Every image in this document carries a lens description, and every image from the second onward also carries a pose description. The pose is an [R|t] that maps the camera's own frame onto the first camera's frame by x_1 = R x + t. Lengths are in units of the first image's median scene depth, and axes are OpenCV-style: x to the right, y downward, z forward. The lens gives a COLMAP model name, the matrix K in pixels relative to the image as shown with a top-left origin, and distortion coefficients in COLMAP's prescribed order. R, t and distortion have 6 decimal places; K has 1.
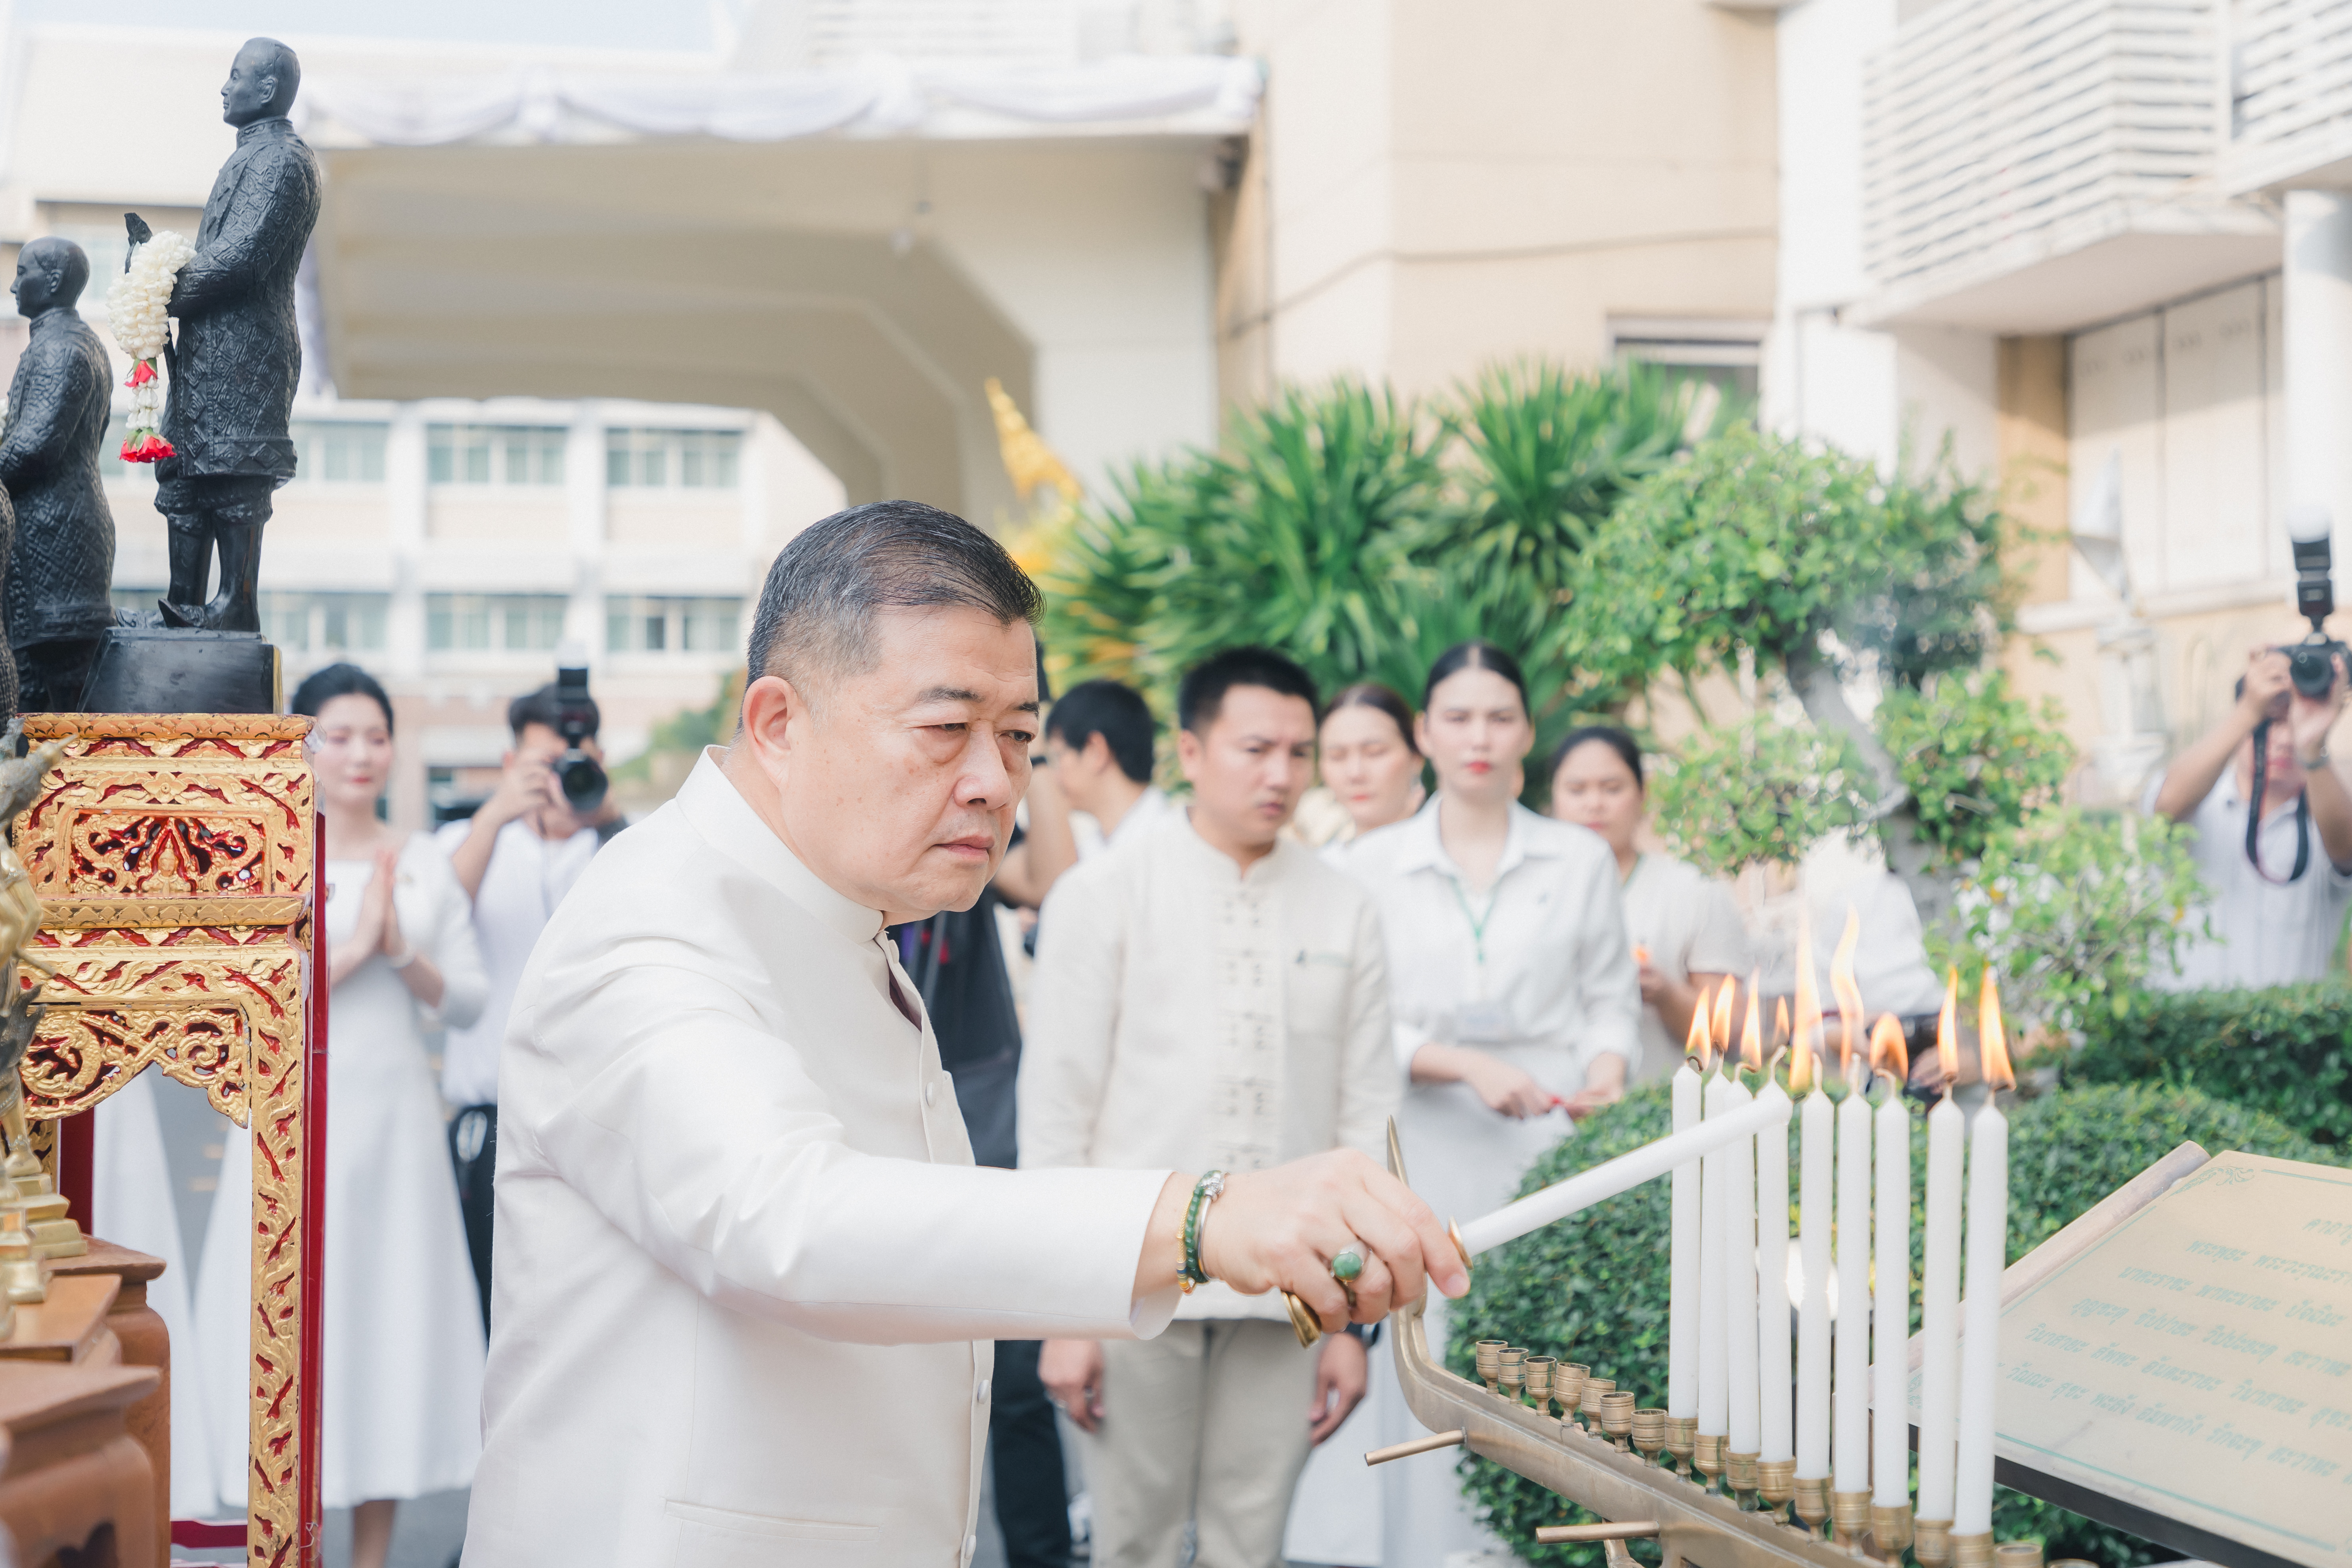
lens RADIAL K [[3831.0, 0, 1186.4], [0, 3831.0, 774.5], [0, 0, 1]] dist [0.066699, 0.000000]
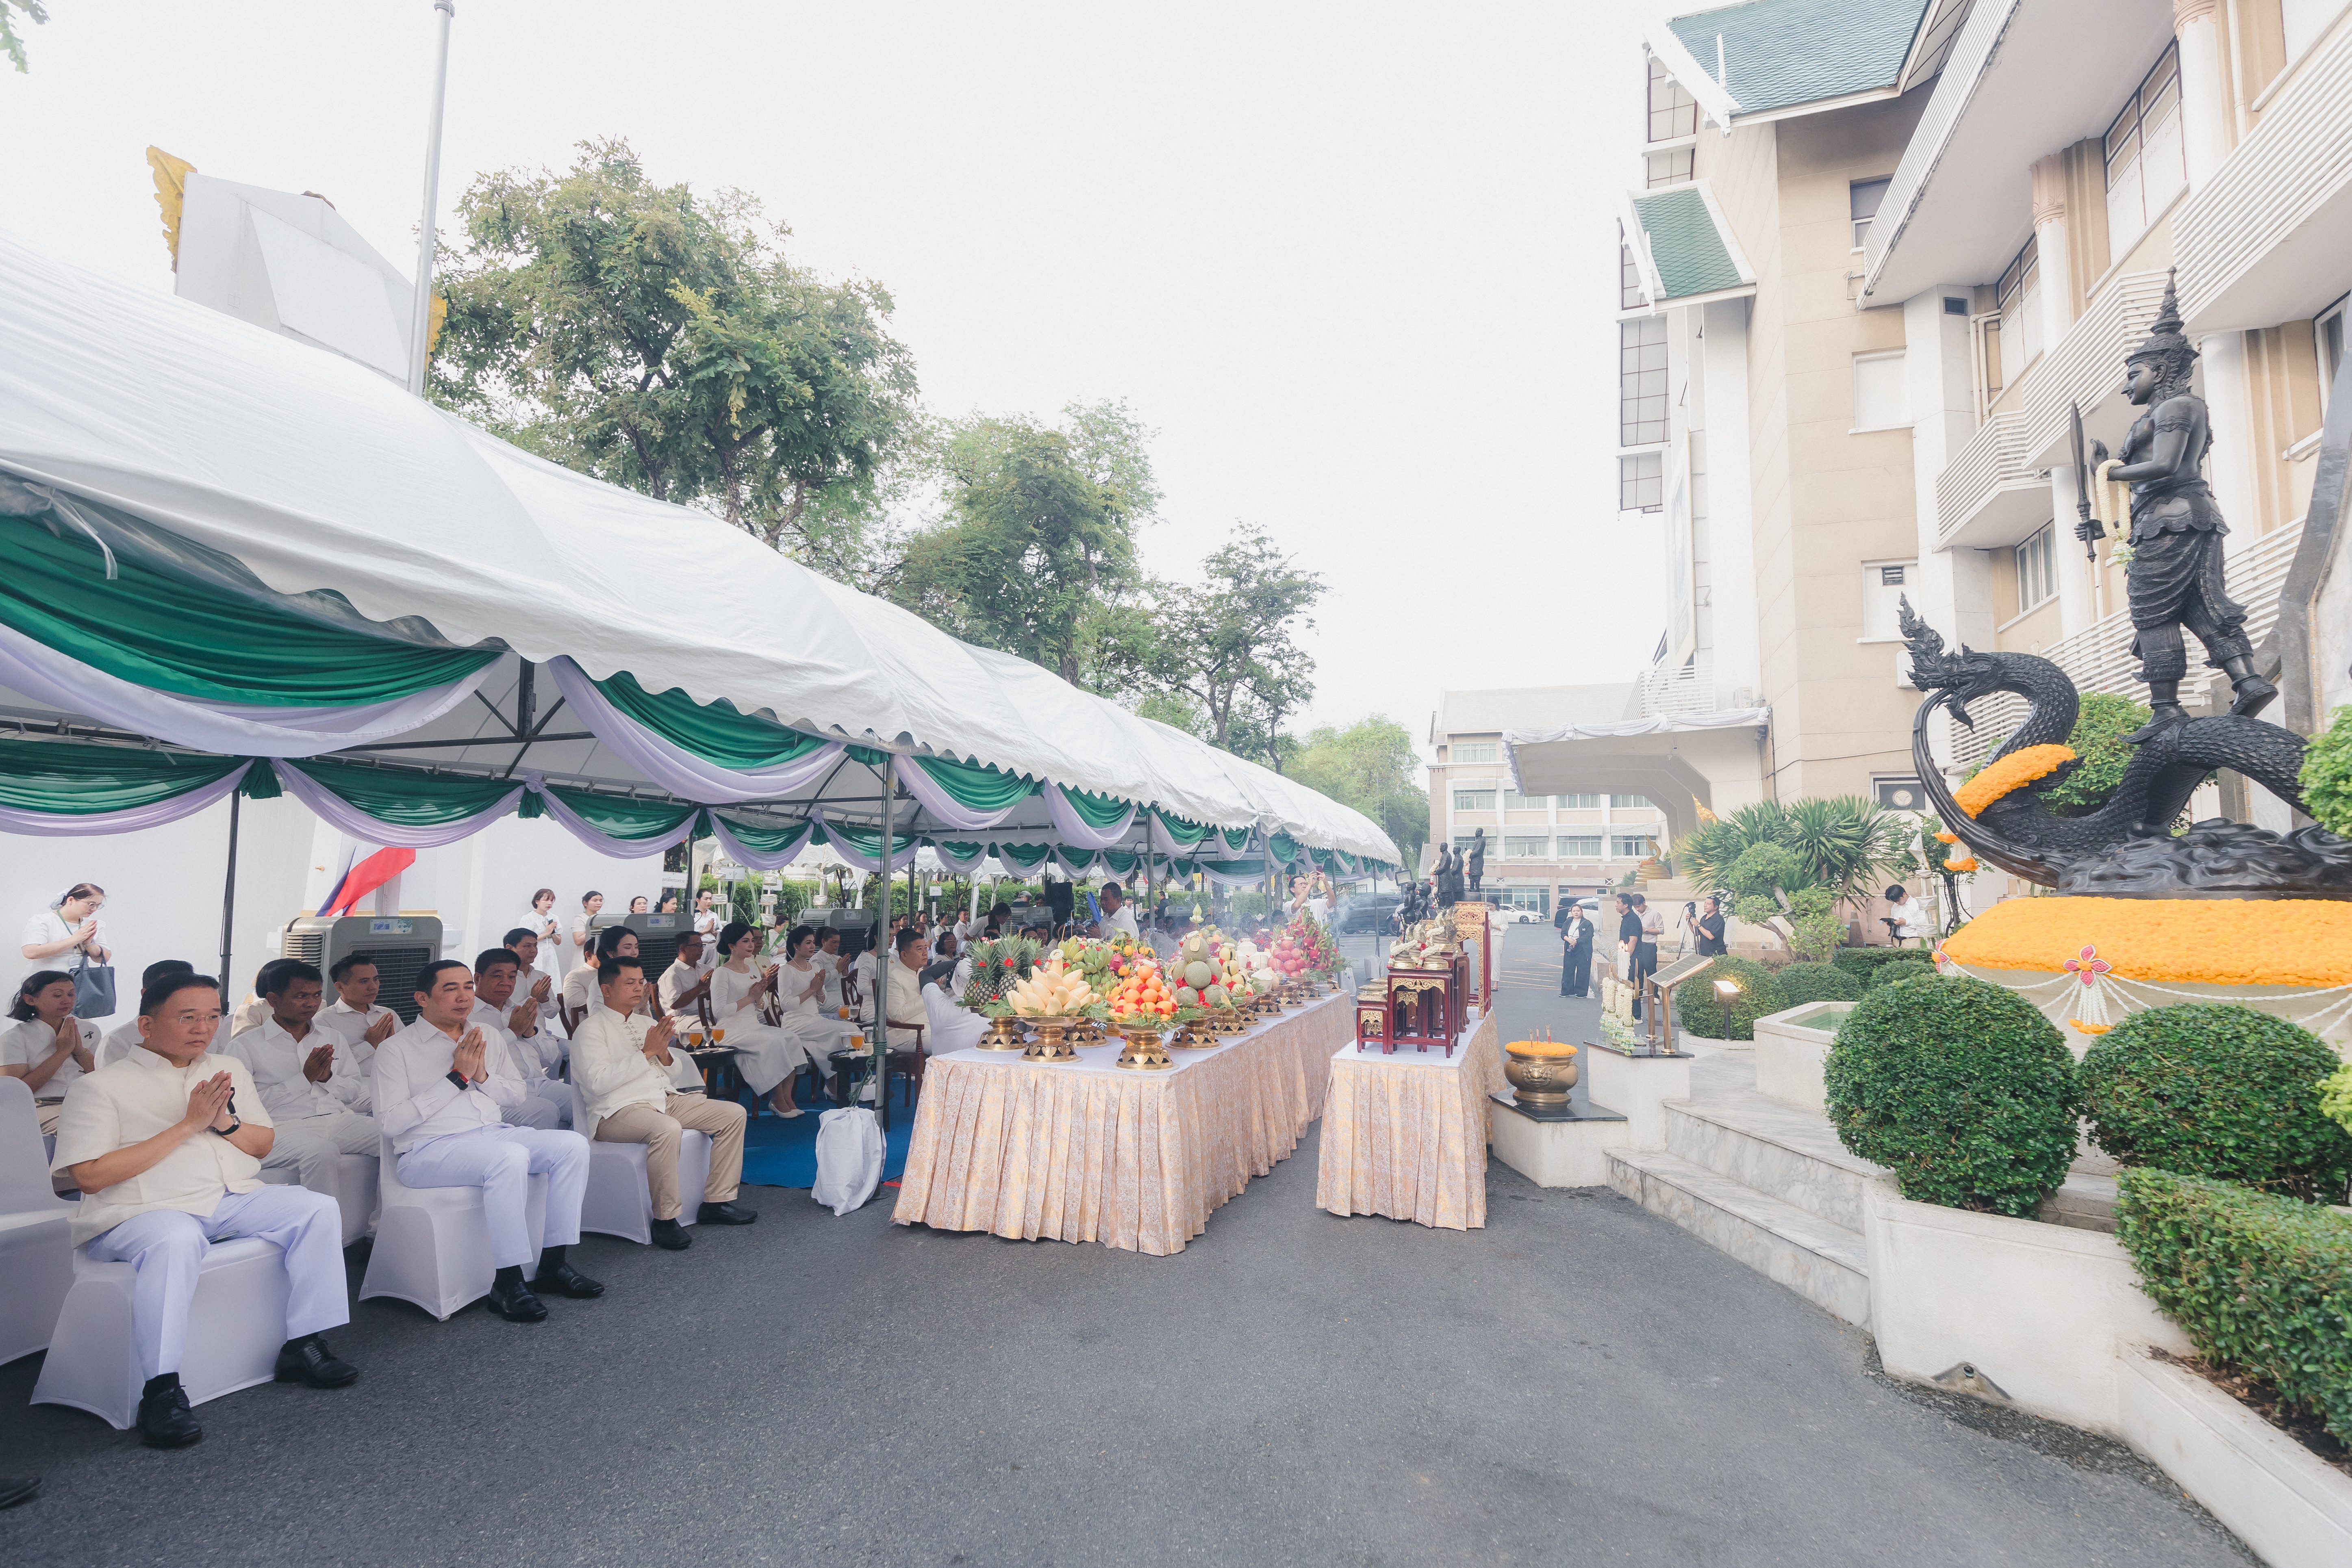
lens RADIAL K [[1055.7, 0, 1177.7], [0, 1055.7, 790.0], [0, 0, 1]] dist [0.008147, 0.000427]
pose [[0.857594, -0.043234, -0.512508, 0.487363], [-0.005482, 0.995636, -0.093162, -0.043877], [0.514299, 0.082705, 0.853614, -1.698835]]
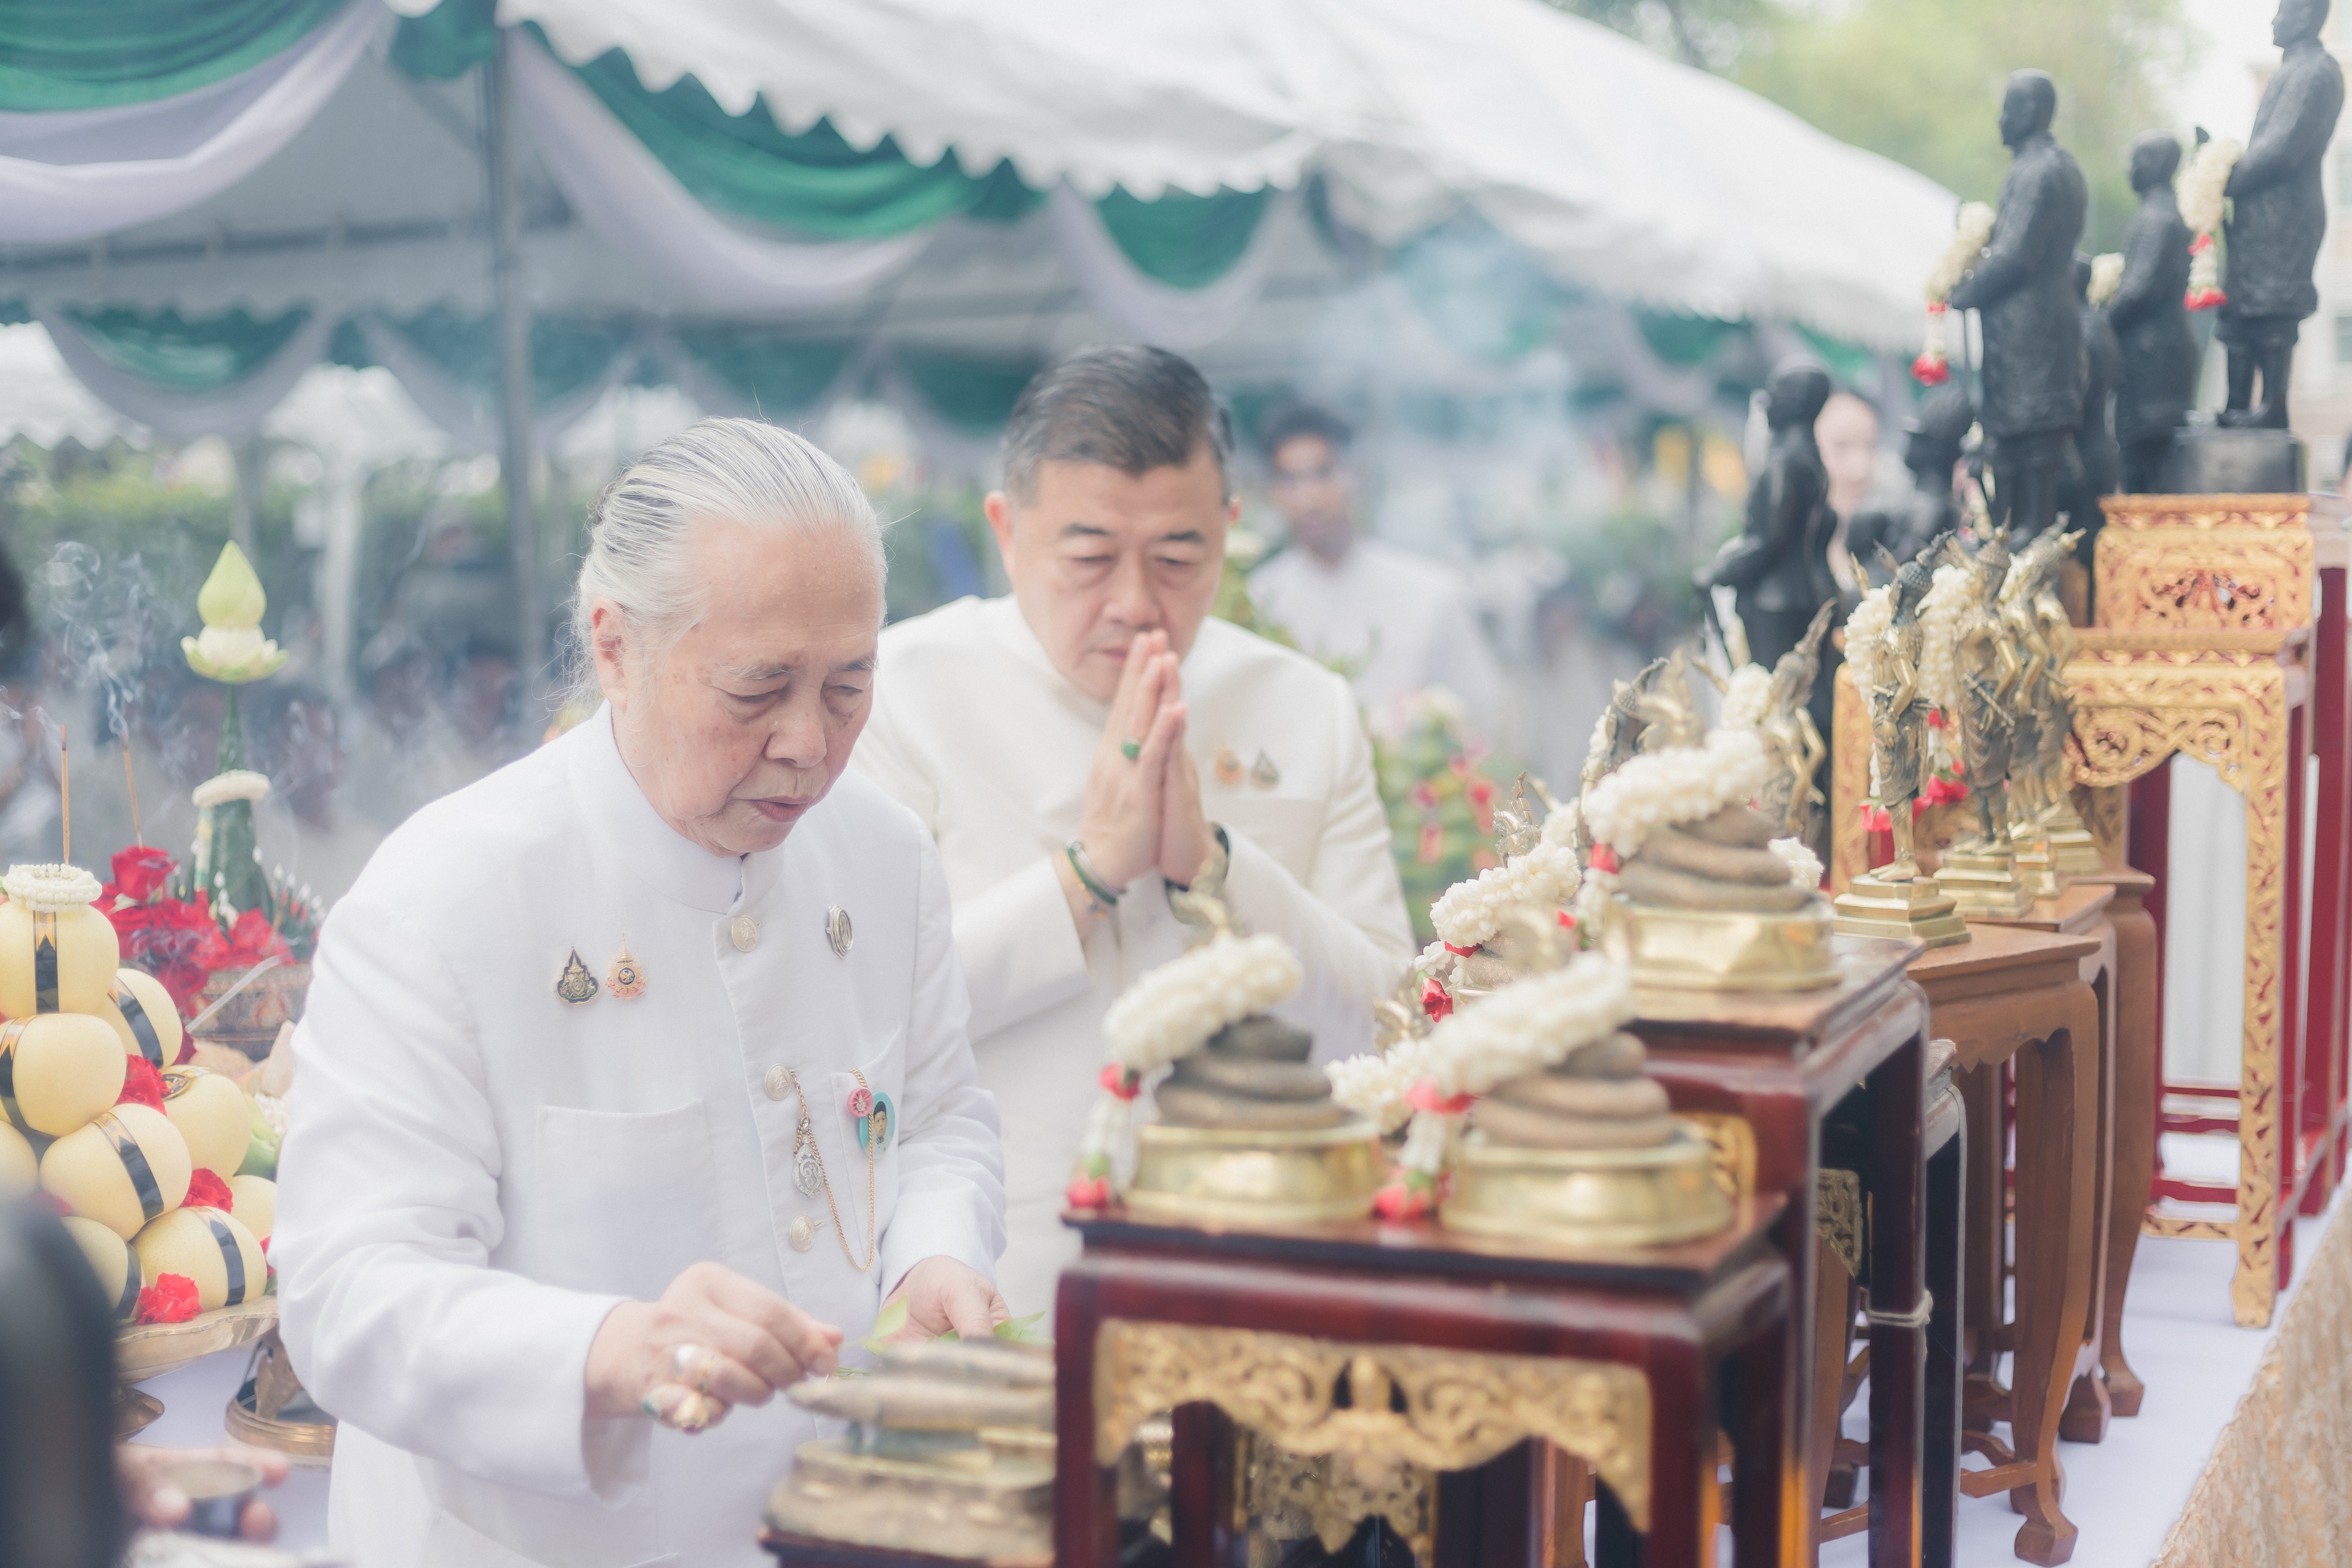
lens RADIAL K [[3379.0, 0, 1178.6], [0, 3379.0, 775.7], [0, 0, 1]] dist [0.036702, 0.000000]
pose [[0.820493, 0.034570, -0.570610, 0.131699], [0.013103, 0.996770, 0.079229, -0.017286], [0.571506, -0.072484, 0.817390, -0.216278]]
